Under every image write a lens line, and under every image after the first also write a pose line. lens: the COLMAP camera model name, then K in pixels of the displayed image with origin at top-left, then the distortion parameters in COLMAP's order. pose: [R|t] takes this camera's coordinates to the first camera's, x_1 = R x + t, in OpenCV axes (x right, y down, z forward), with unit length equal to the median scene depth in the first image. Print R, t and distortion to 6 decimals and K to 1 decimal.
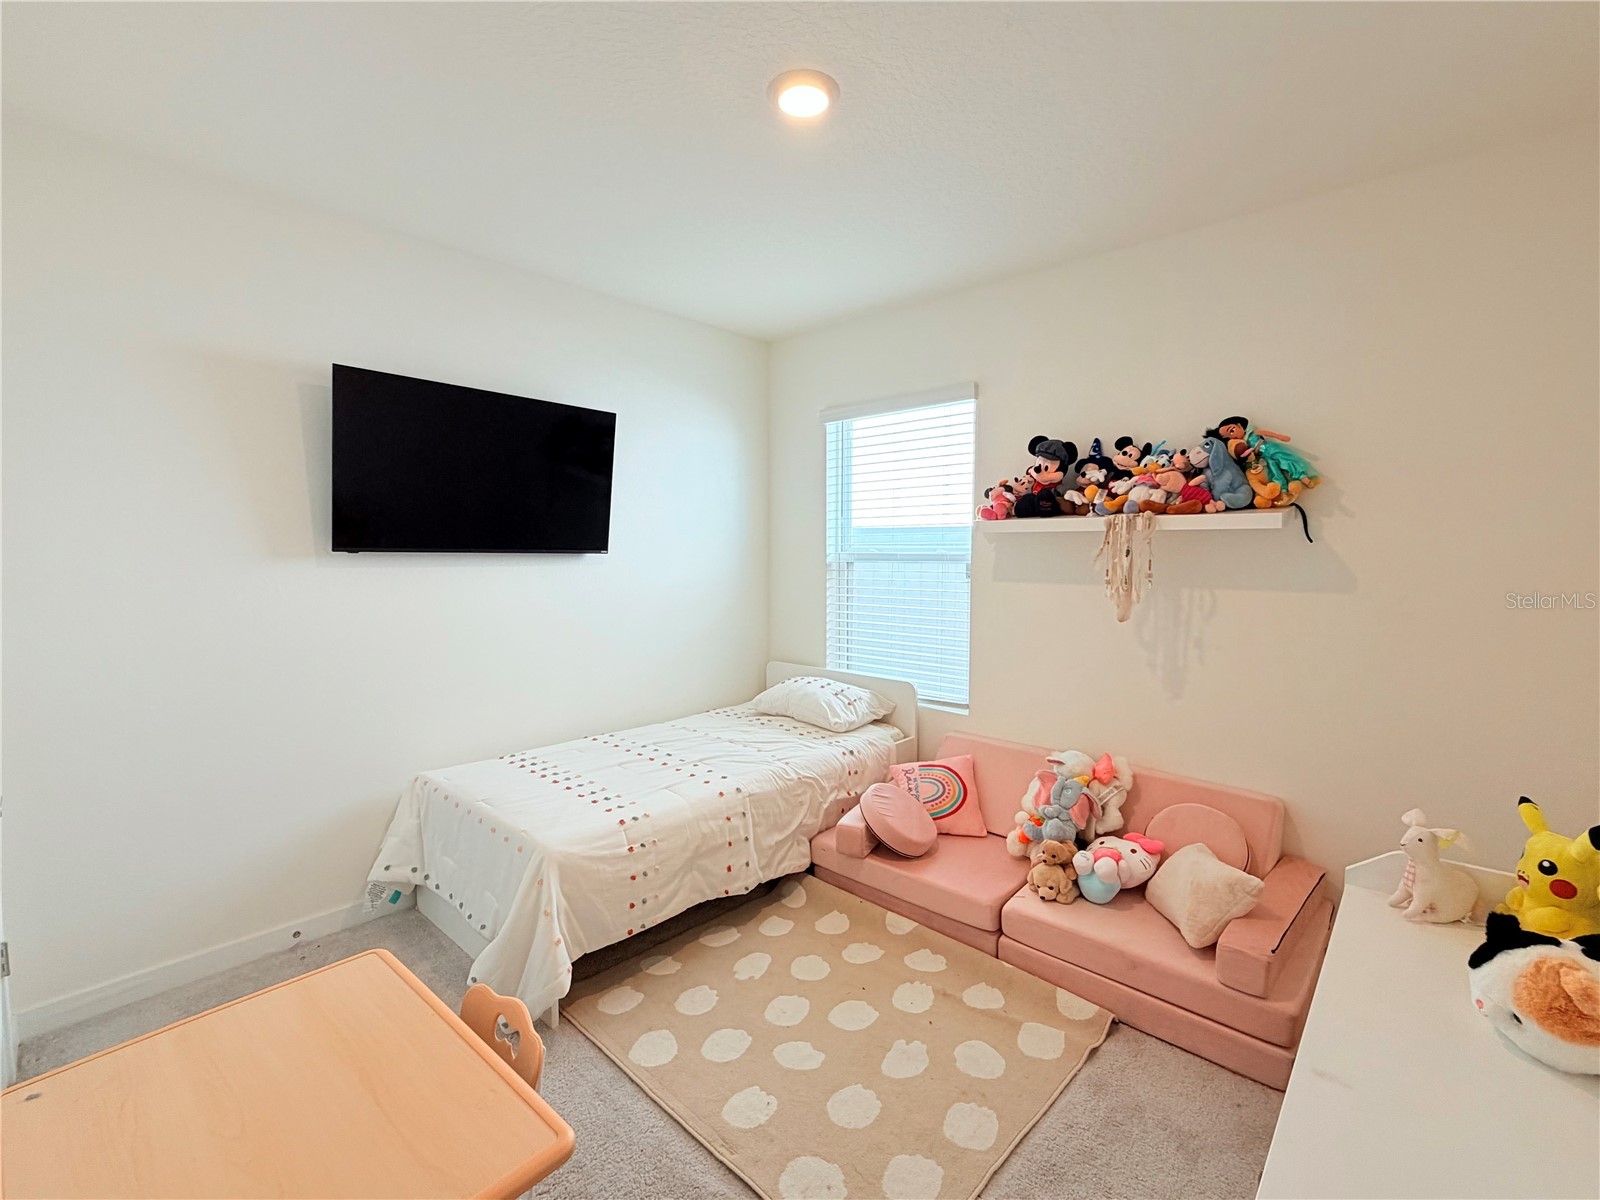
lens RADIAL K [[714.2, 0, 803.8], [0, 714.2, 604.2], [0, 0, 1]] dist [-0.000578, 0.000767]
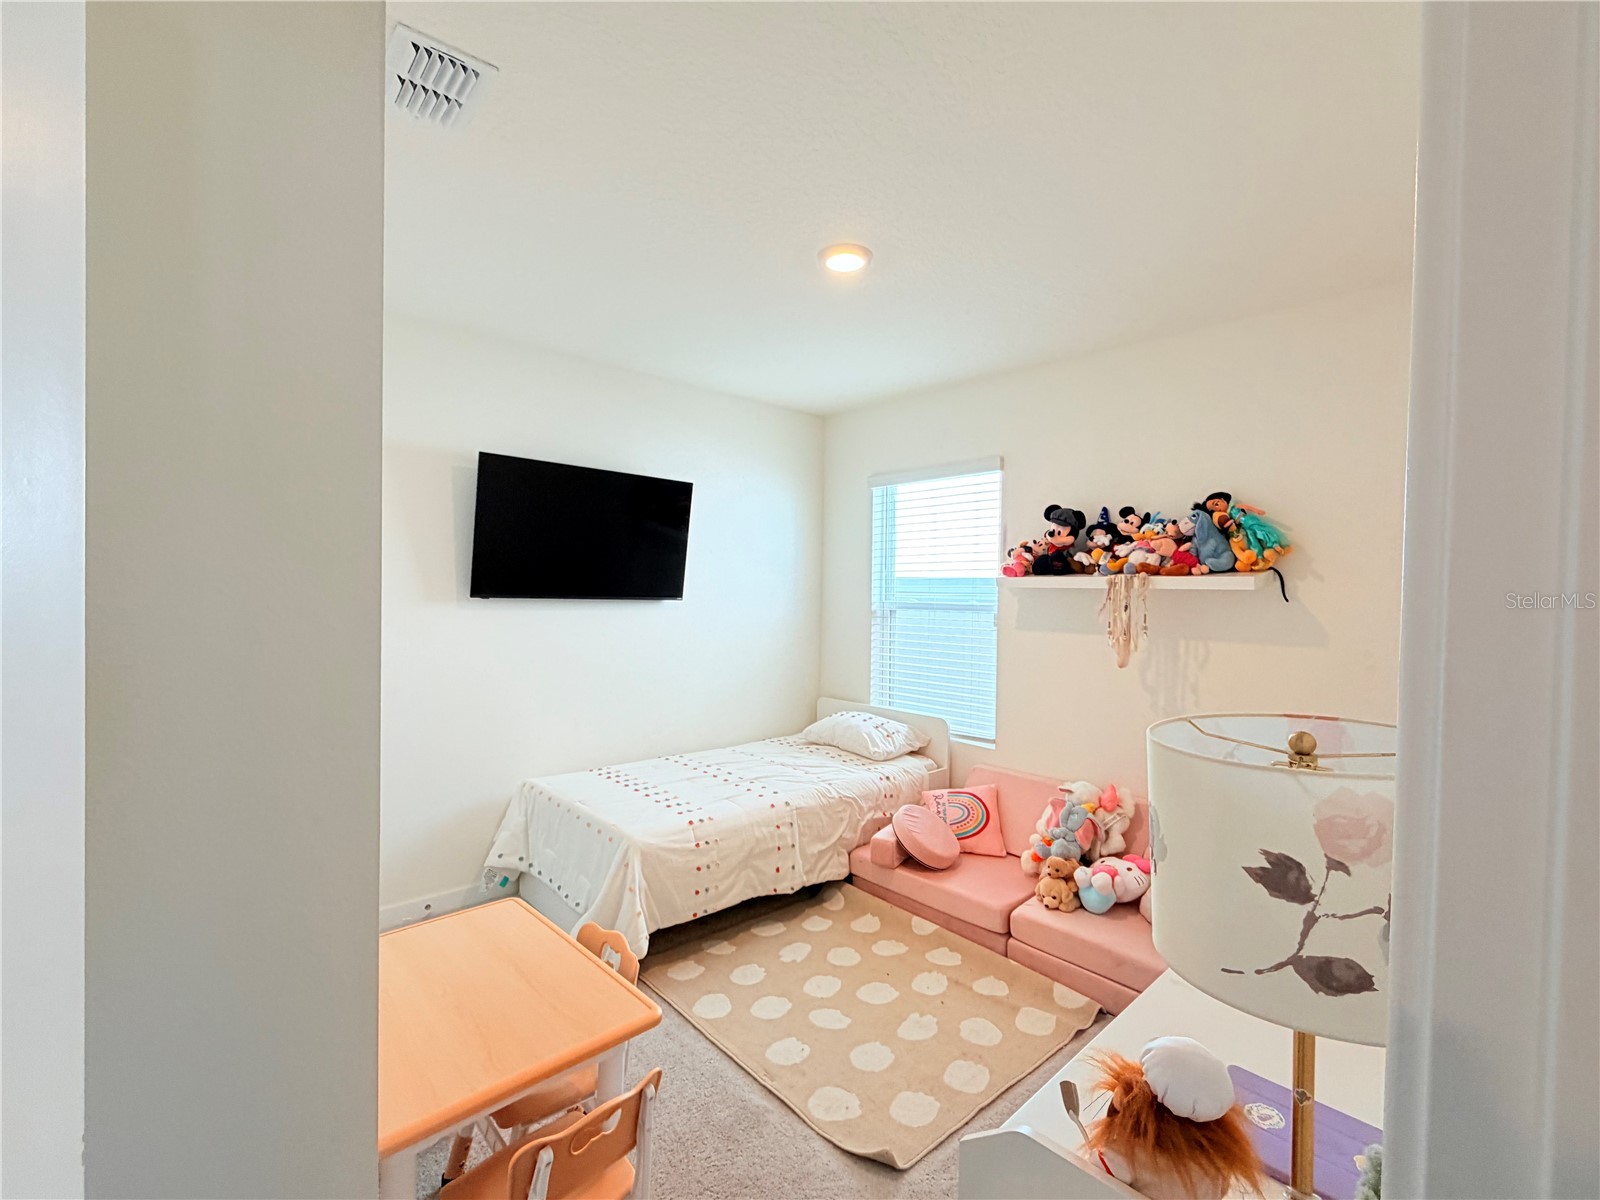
lens RADIAL K [[714.2, 0, 800.5], [0, 714.2, 601.8], [0, 0, 1]] dist [-0.000578, 0.000767]
pose [[0.995829, 0.014447, -0.090084, 0.030533], [-0.019955, 0.997966, -0.060546, -0.001306], [0.089026, 0.062091, 0.994092, -0.183493]]
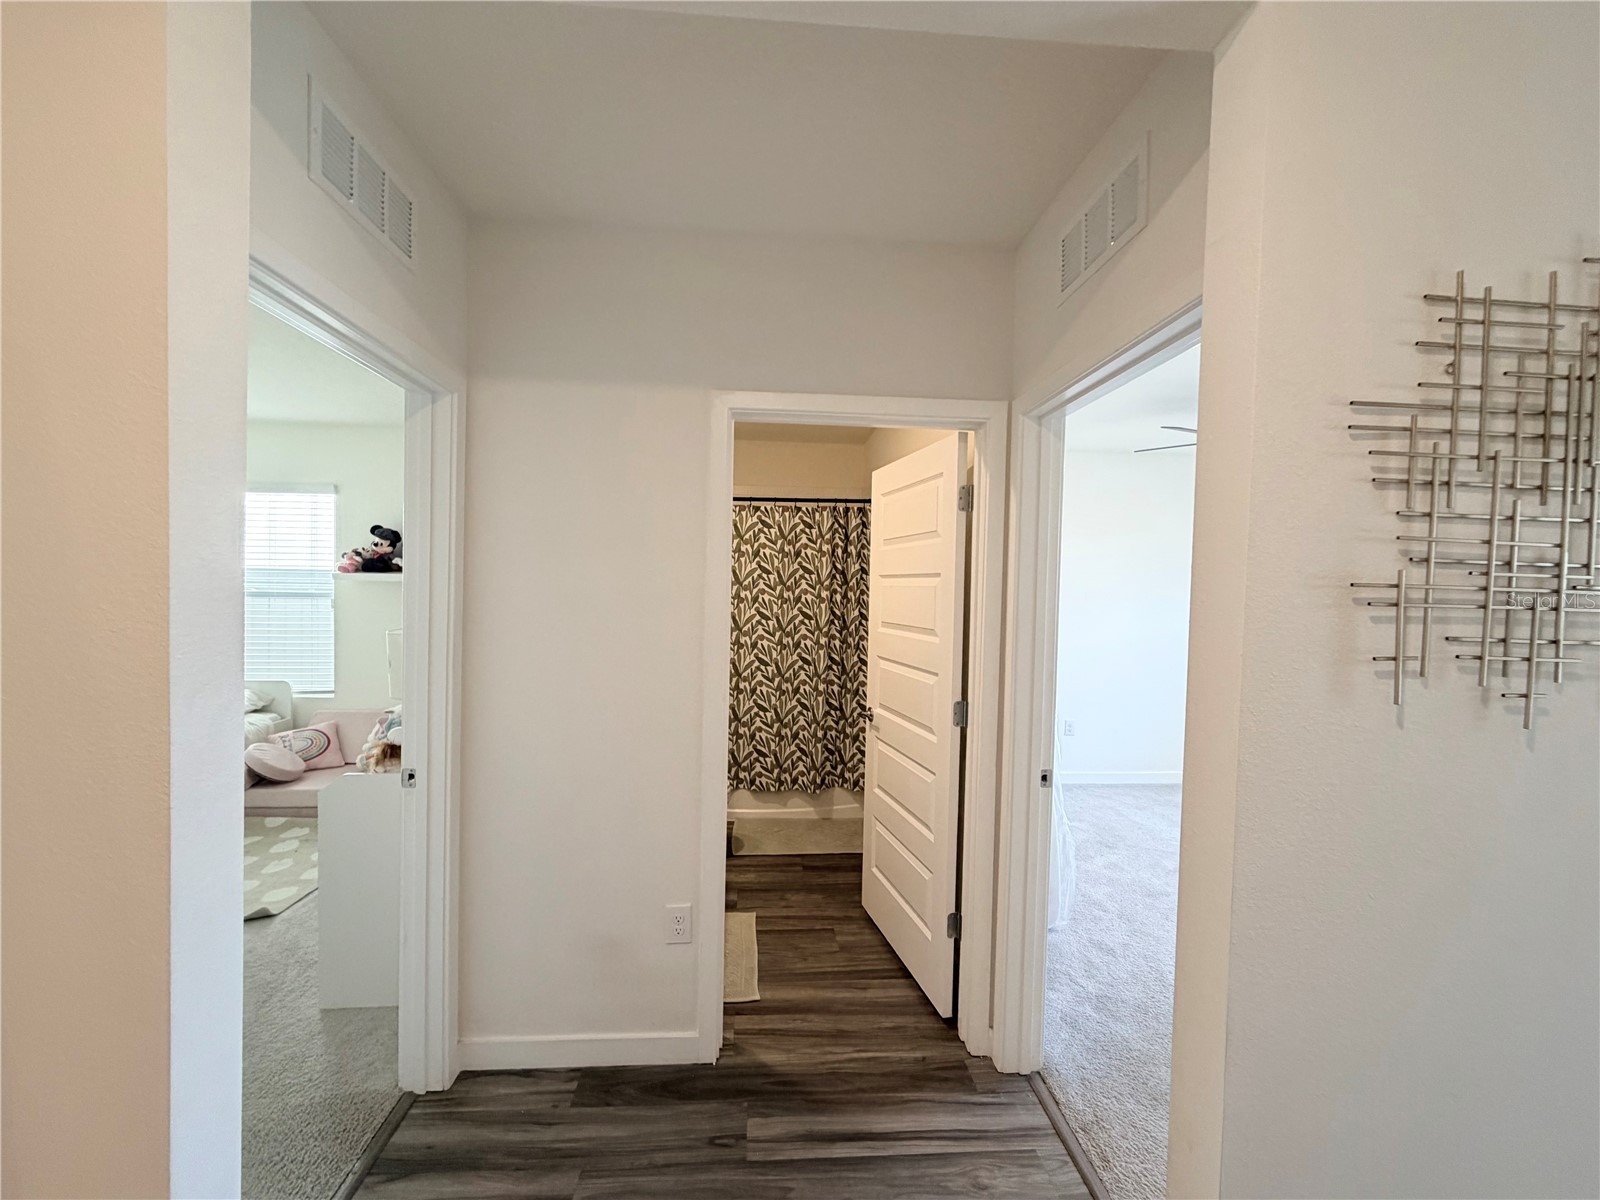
lens RADIAL K [[633.2, 0, 795.5], [0, 633.2, 602.6], [0, 0, 1]] dist [-0.000250, 0.000373]
pose [[0.692706, -0.006672, 0.721189, -0.076892], [0.039006, 0.998840, -0.028224, 0.034969], [-0.720164, 0.047681, 0.692163, -0.812730]]
